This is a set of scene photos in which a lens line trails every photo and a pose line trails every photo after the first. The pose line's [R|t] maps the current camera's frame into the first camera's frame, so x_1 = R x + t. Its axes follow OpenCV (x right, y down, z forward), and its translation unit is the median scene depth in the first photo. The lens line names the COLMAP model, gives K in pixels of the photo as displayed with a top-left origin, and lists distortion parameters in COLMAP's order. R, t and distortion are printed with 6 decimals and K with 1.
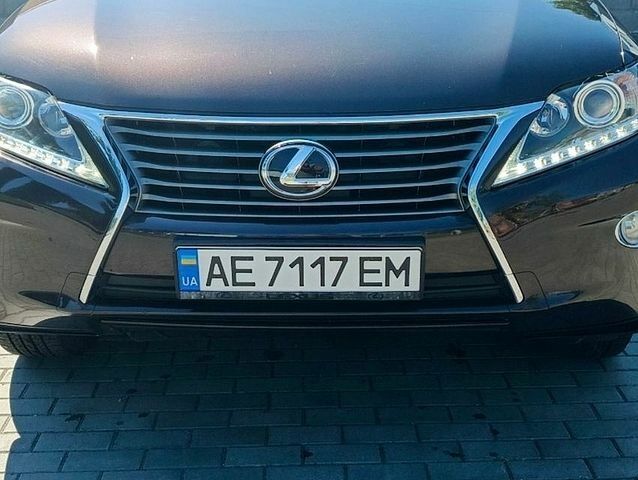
lens RADIAL K [[985.9, 0, 336.7], [0, 985.9, 235.3], [0, 0, 1]] dist [0.133684, 0.000000]
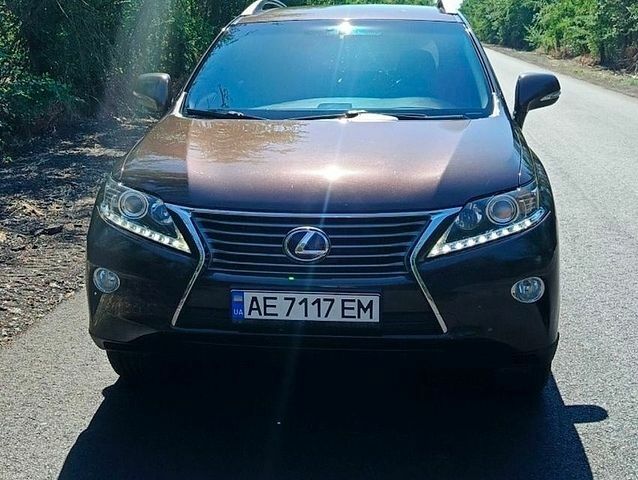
lens RADIAL K [[985.9, 0, 318.3], [0, 985.9, 239.5], [0, 0, 1]] dist [0.133684, 0.000000]
pose [[0.996101, 0.020600, -0.085786, 0.120783], [-0.028986, 0.994795, -0.097688, 0.083154], [0.083327, 0.099794, 0.991513, -0.619388]]
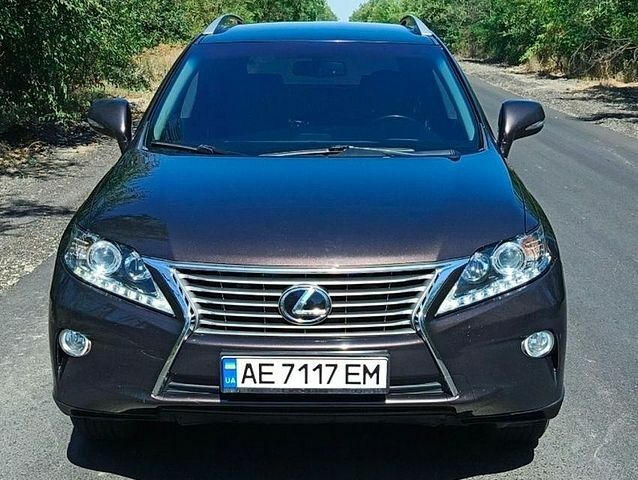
lens RADIAL K [[985.9, 0, 338.5], [0, 985.9, 235.1], [0, 0, 1]] dist [0.133684, 0.000000]
pose [[0.999861, 0.006591, 0.015343, -0.011443], [-0.005090, 0.995380, -0.095879, -0.028175], [-0.015904, 0.095788, 0.995275, -0.489560]]
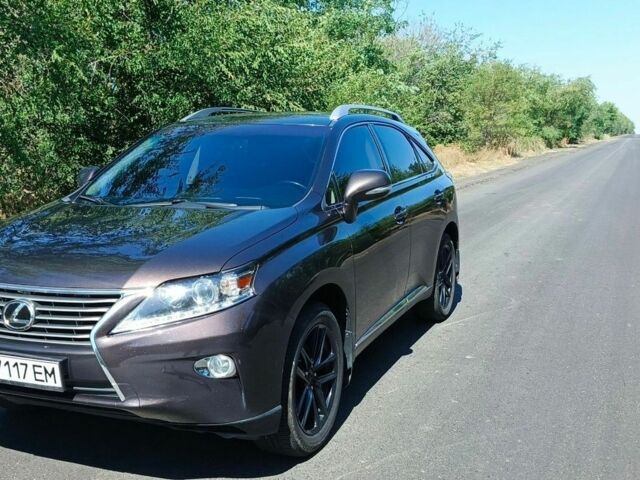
lens RADIAL K [[744.6, 0, 320.7], [0, 744.6, 236.4], [0, 0, 1]] dist [0.070310, 0.000000]
pose [[0.928003, 0.048203, -0.369441, 1.028493], [-0.108116, 0.983768, -0.143220, -0.069750], [0.356540, 0.172851, 0.918151, -0.153499]]
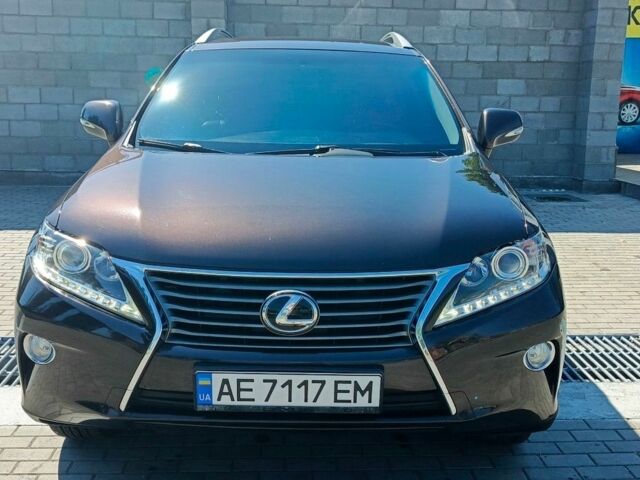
lens RADIAL K [[744.6, 0, 323.8], [0, 744.6, 243.9], [0, 0, 1]] dist [0.070310, 0.000000]
pose [[0.999378, 0.018839, 0.029825, -0.024111], [-0.016112, 0.995887, -0.089164, -0.070080], [-0.031382, 0.088628, 0.995570, -0.012099]]
